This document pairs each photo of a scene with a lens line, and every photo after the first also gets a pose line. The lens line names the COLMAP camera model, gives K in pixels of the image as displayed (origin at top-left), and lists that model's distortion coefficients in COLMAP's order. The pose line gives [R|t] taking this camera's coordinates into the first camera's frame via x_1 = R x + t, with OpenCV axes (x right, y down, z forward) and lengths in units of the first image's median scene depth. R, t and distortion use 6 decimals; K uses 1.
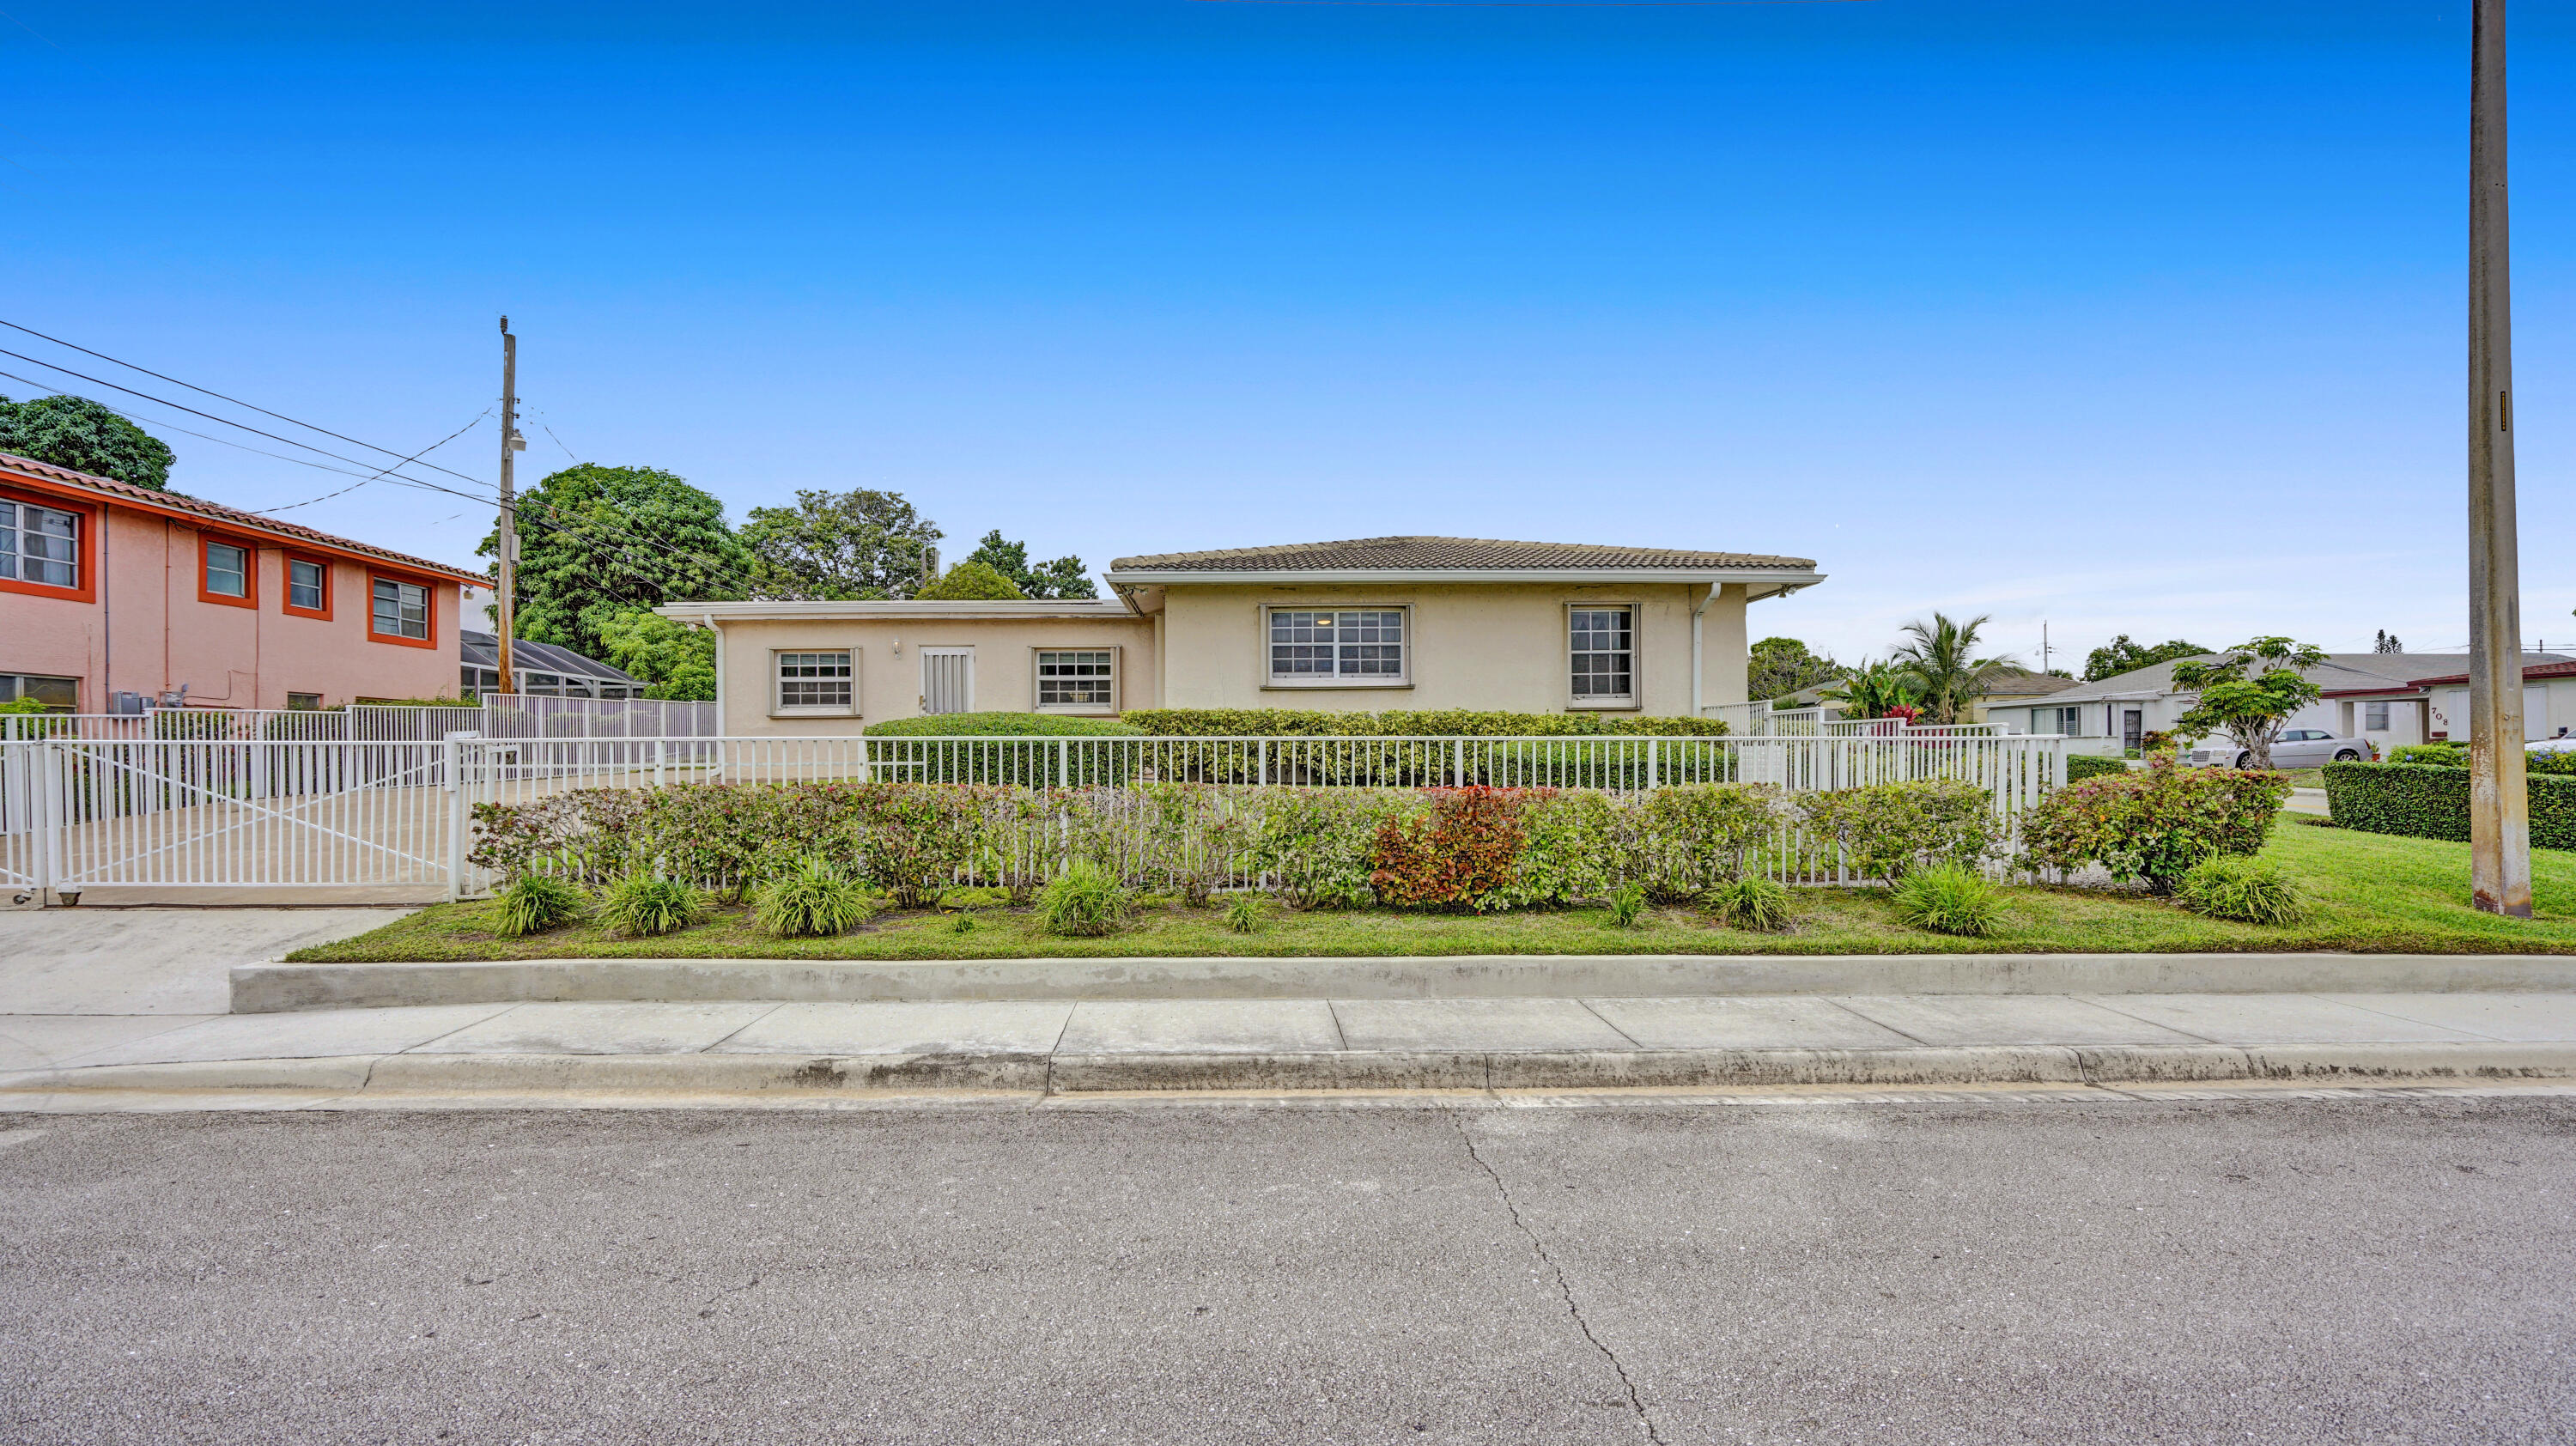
lens RADIAL K [[1253.1, 0, 1288.0], [0, 1253.1, 723.0], [0, 0, 1]] dist [0.004804, 0.000209]
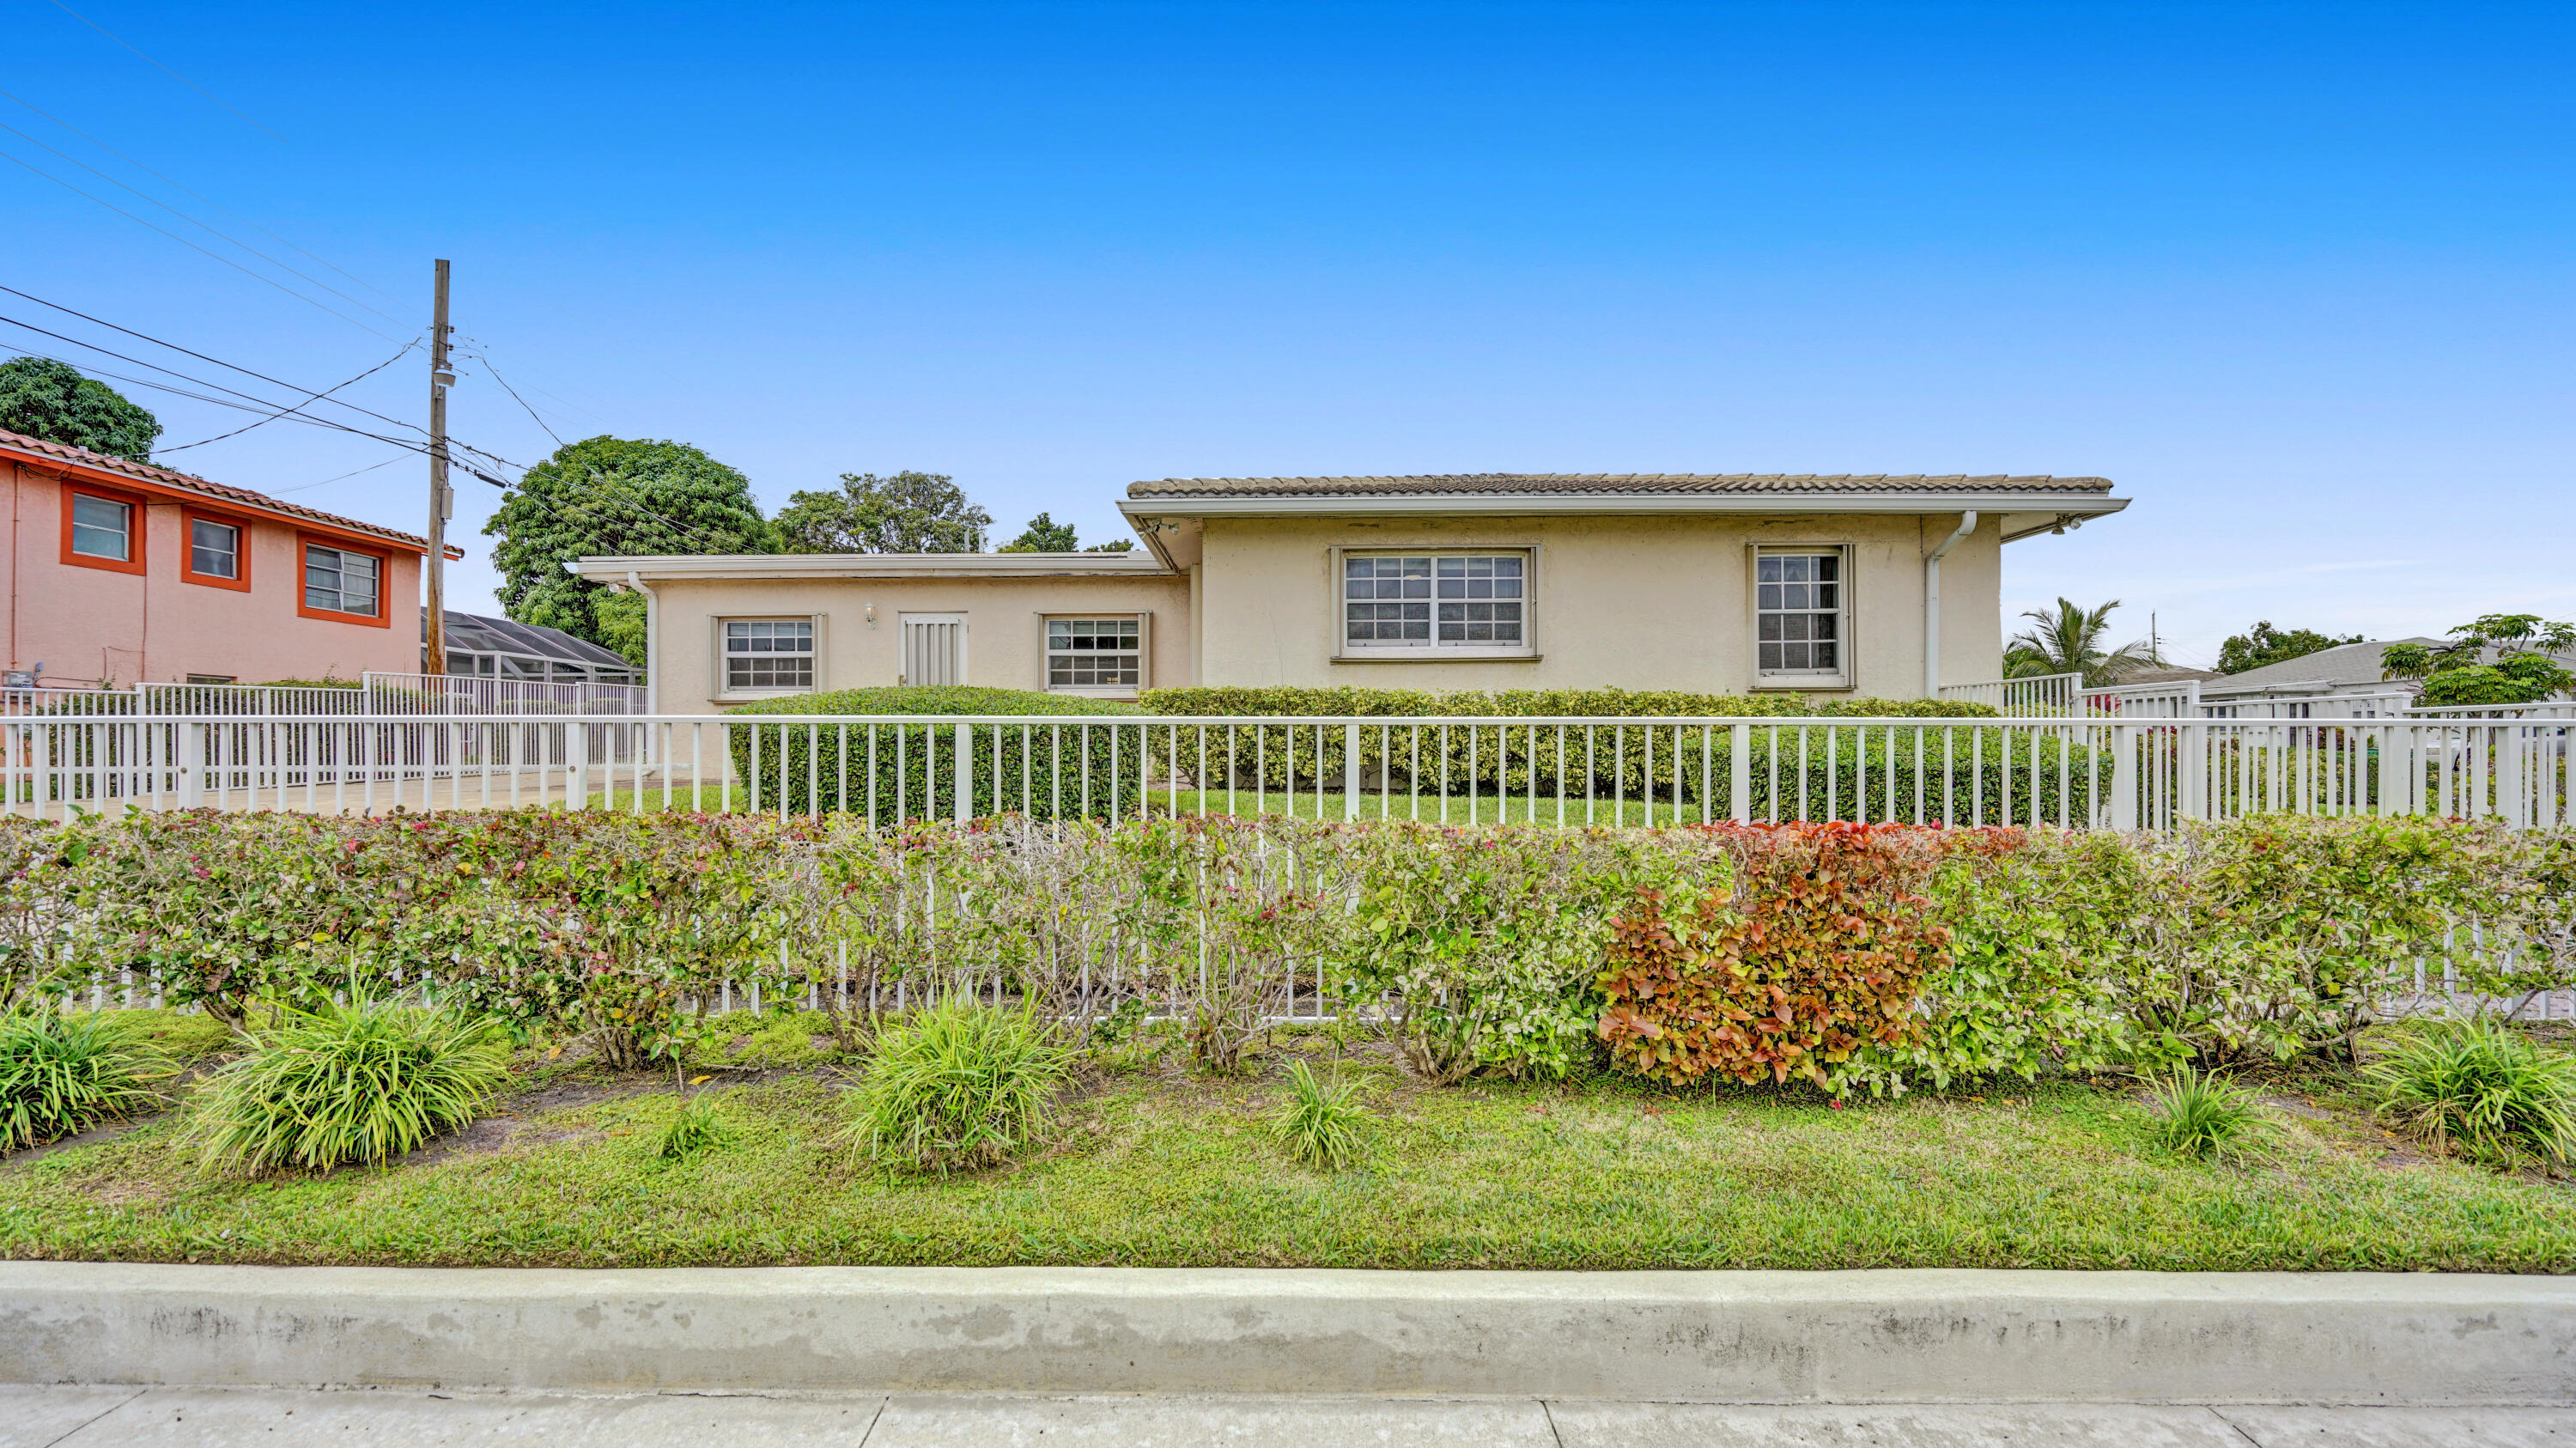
lens RADIAL K [[1253.2, 0, 1288.0], [0, 1253.2, 724.0], [0, 0, 1]] dist [0.004804, 0.000209]
pose [[0.998841, 0.001692, -0.048093, -0.009812], [-0.001455, 0.999987, 0.004949, 0.004989], [0.048100, -0.004874, 0.998831, 0.218215]]
